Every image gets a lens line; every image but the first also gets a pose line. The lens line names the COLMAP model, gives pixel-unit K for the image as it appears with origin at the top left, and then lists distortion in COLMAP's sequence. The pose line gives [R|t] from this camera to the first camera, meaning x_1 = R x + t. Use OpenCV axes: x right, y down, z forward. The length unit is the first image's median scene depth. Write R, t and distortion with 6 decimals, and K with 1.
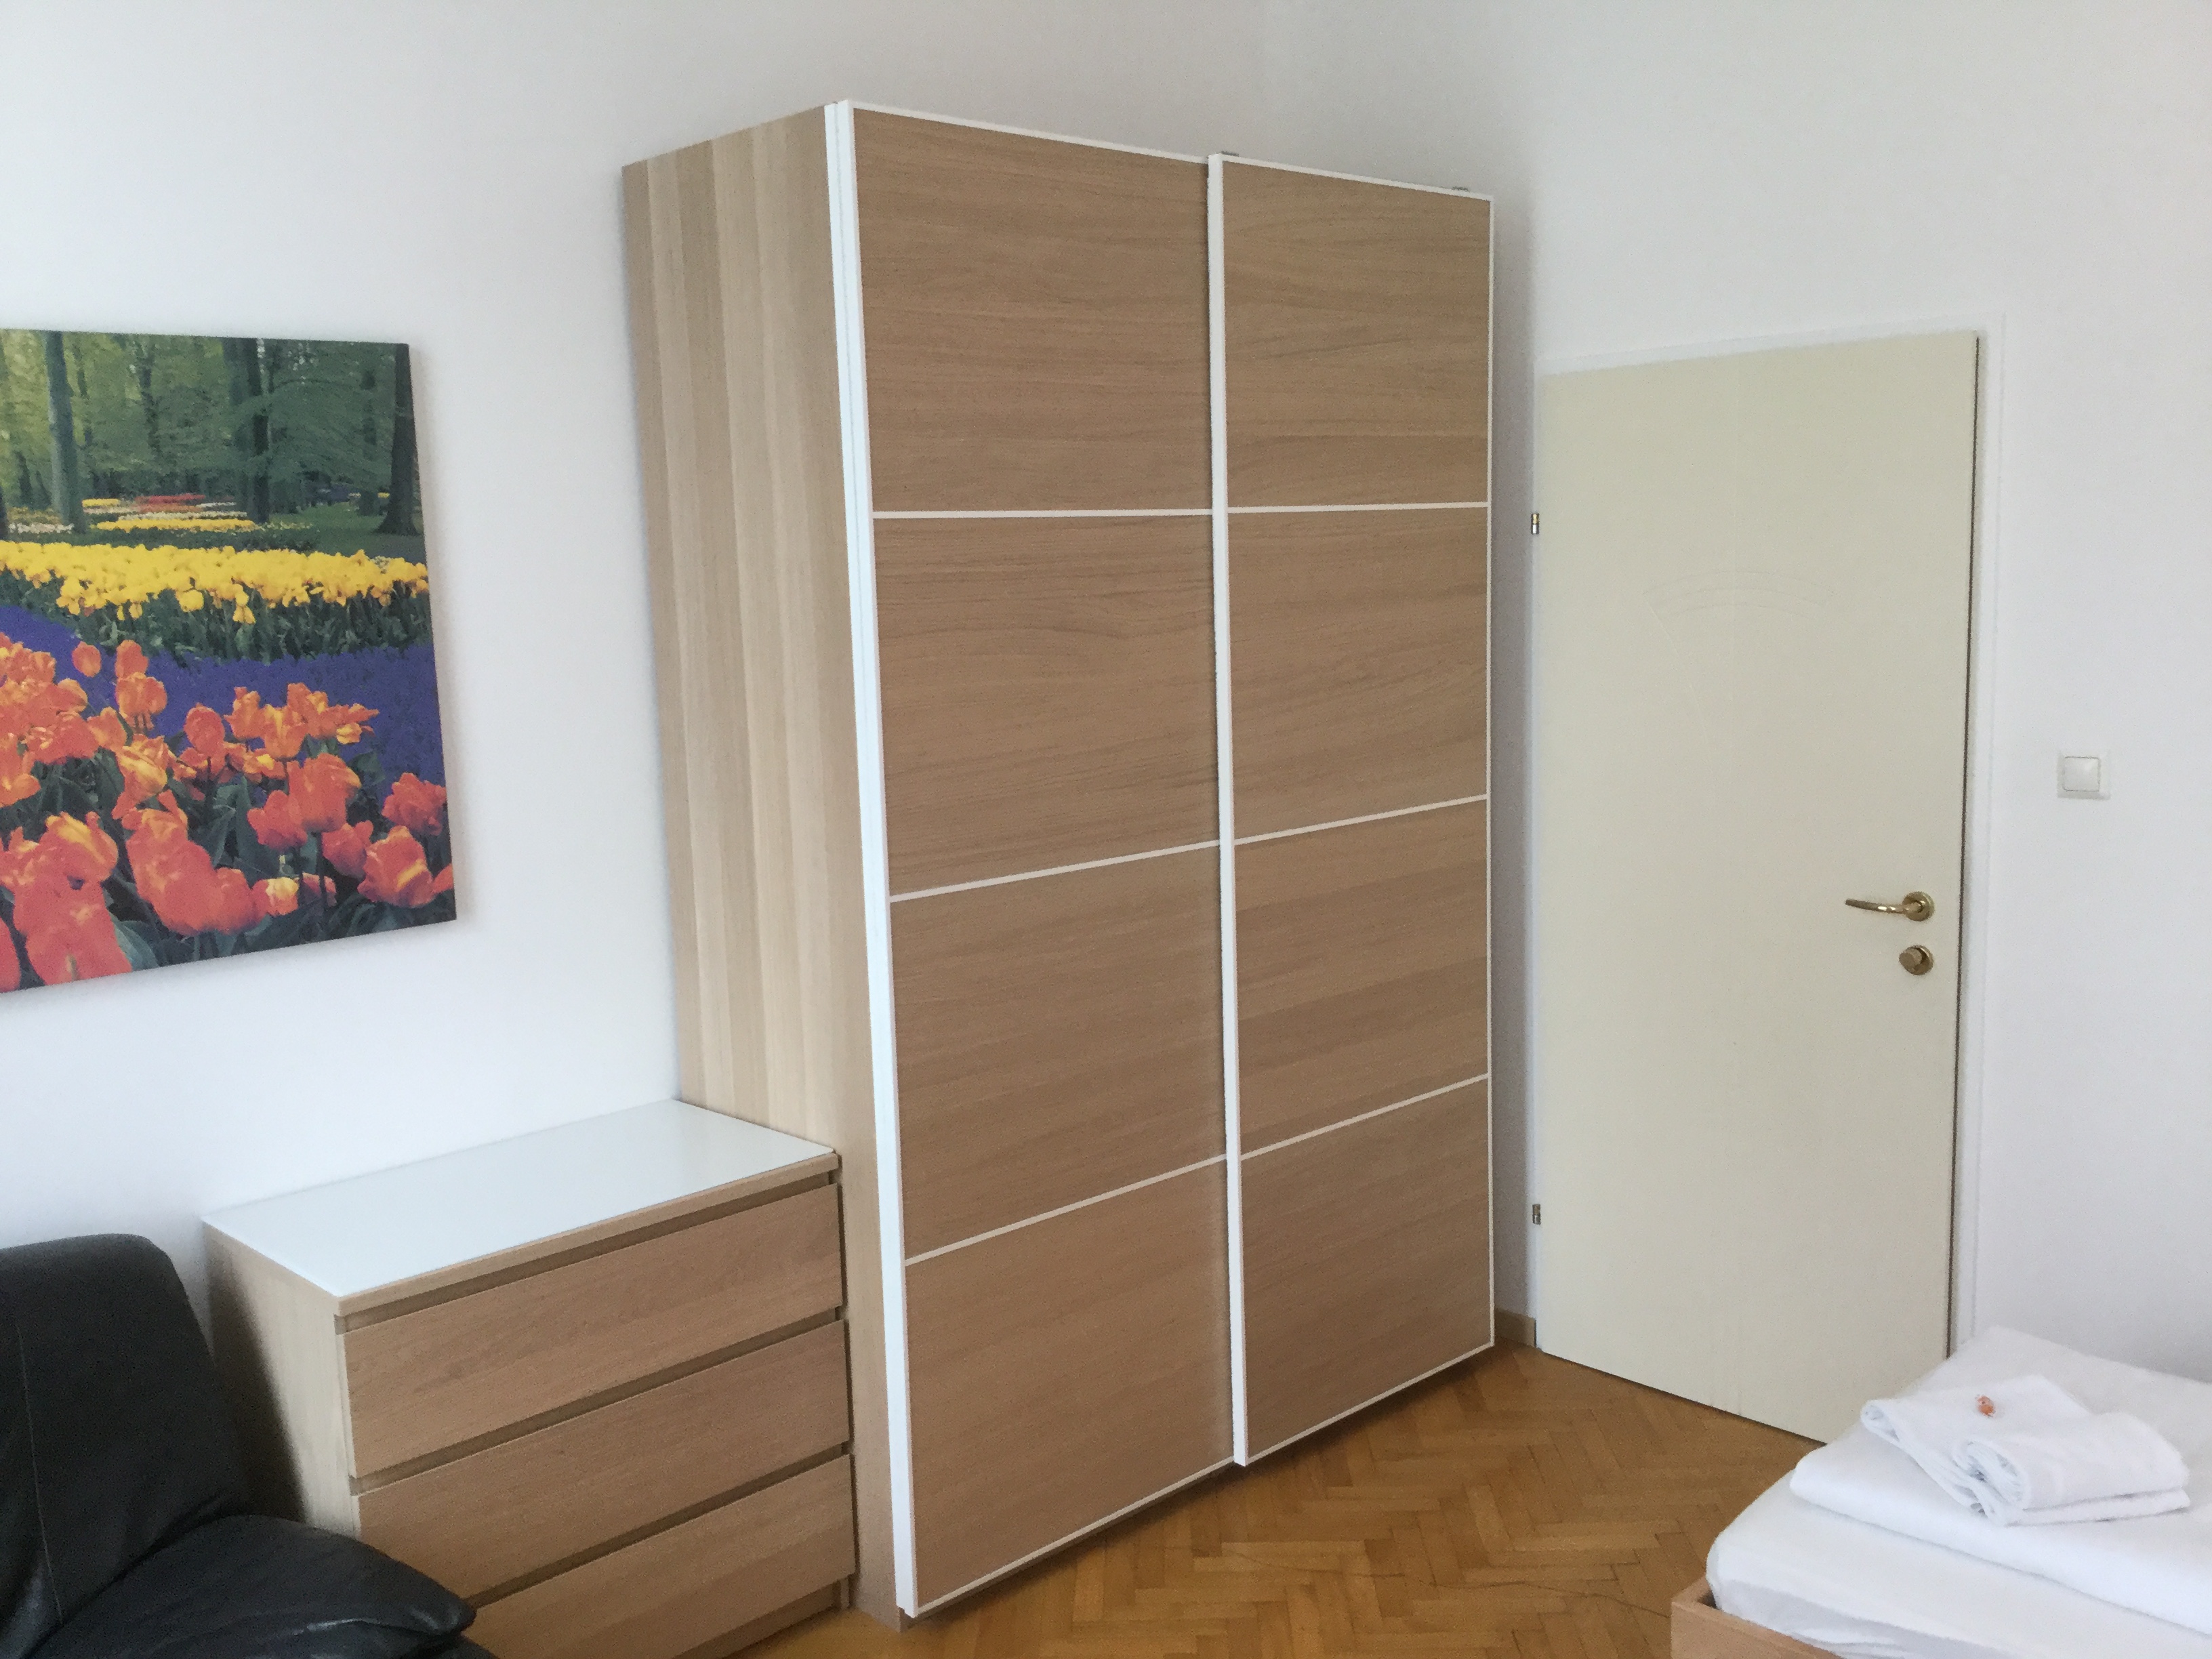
lens RADIAL K [[2034.5, 0, 1109.5], [0, 2034.5, 817.9], [0, 0, 1]] dist [0.038661, 0.000000]
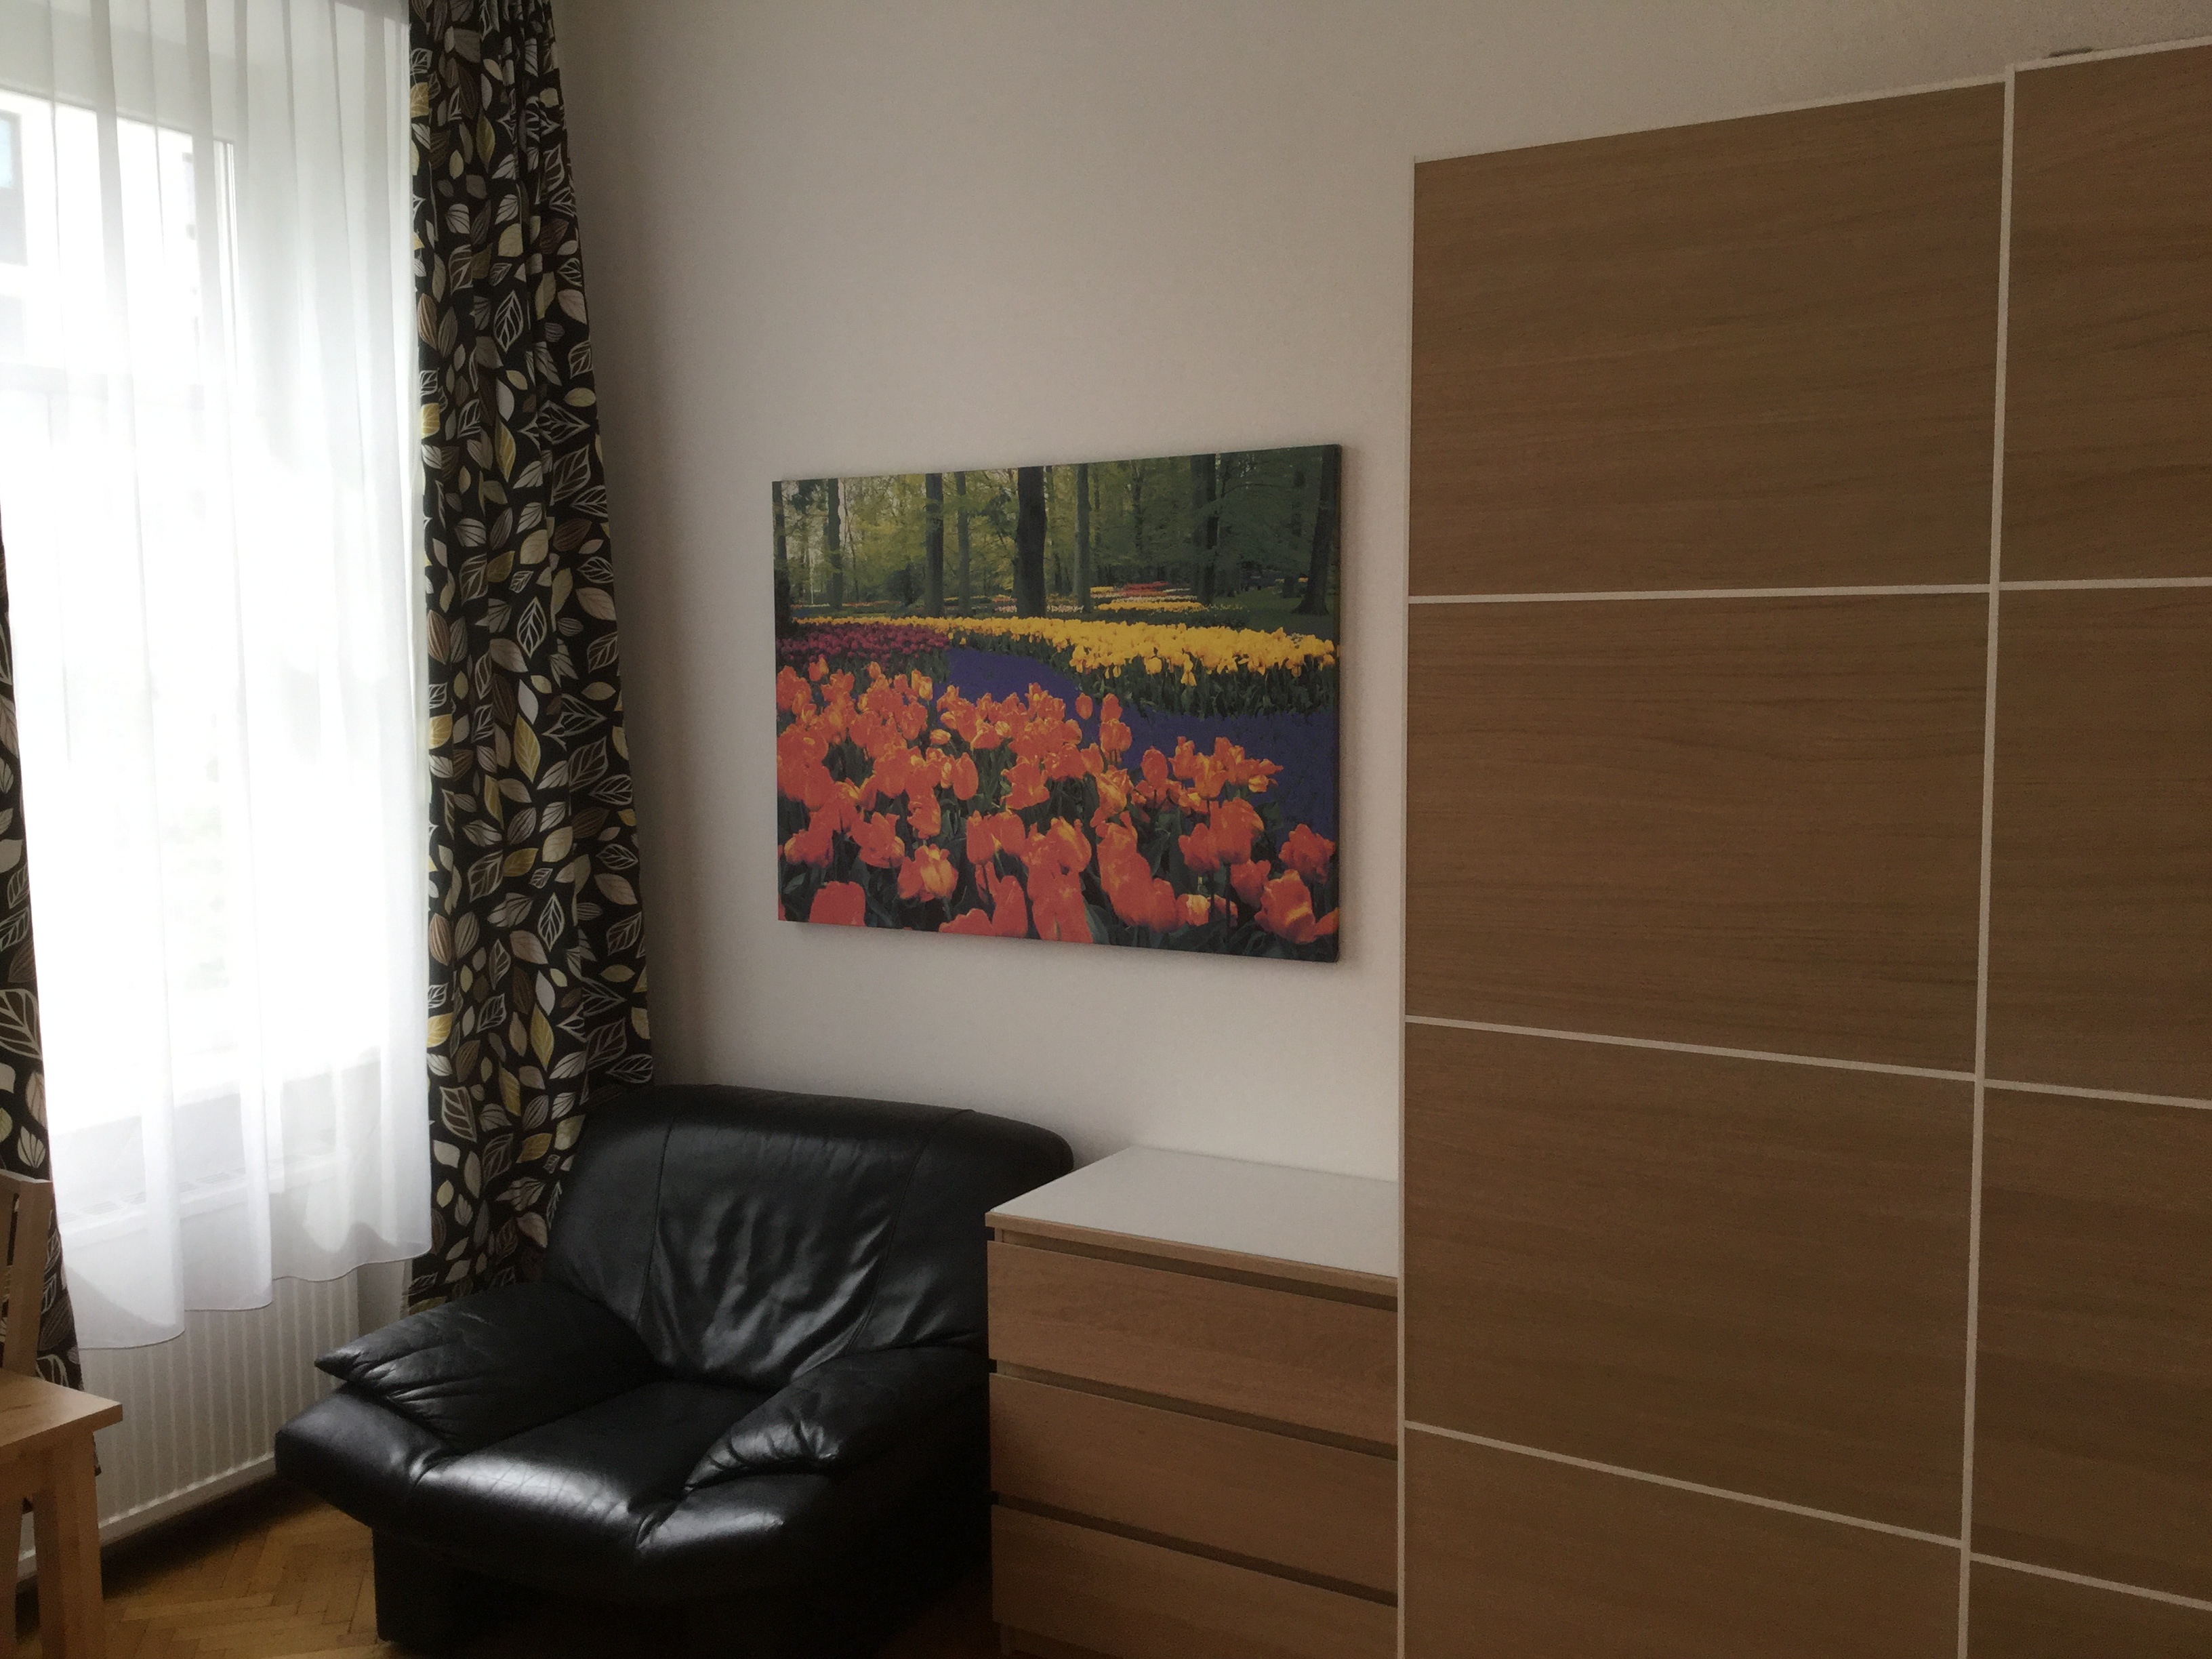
lens RADIAL K [[2034.5, 0, 1121.5], [0, 2034.5, 829.7], [0, 0, 1]] dist [0.038661, 0.000000]
pose [[0.249254, 0.115047, -0.961580, 0.766765], [-0.131283, 0.987767, 0.084150, -0.108549], [0.959498, 0.105264, 0.261309, 0.660544]]
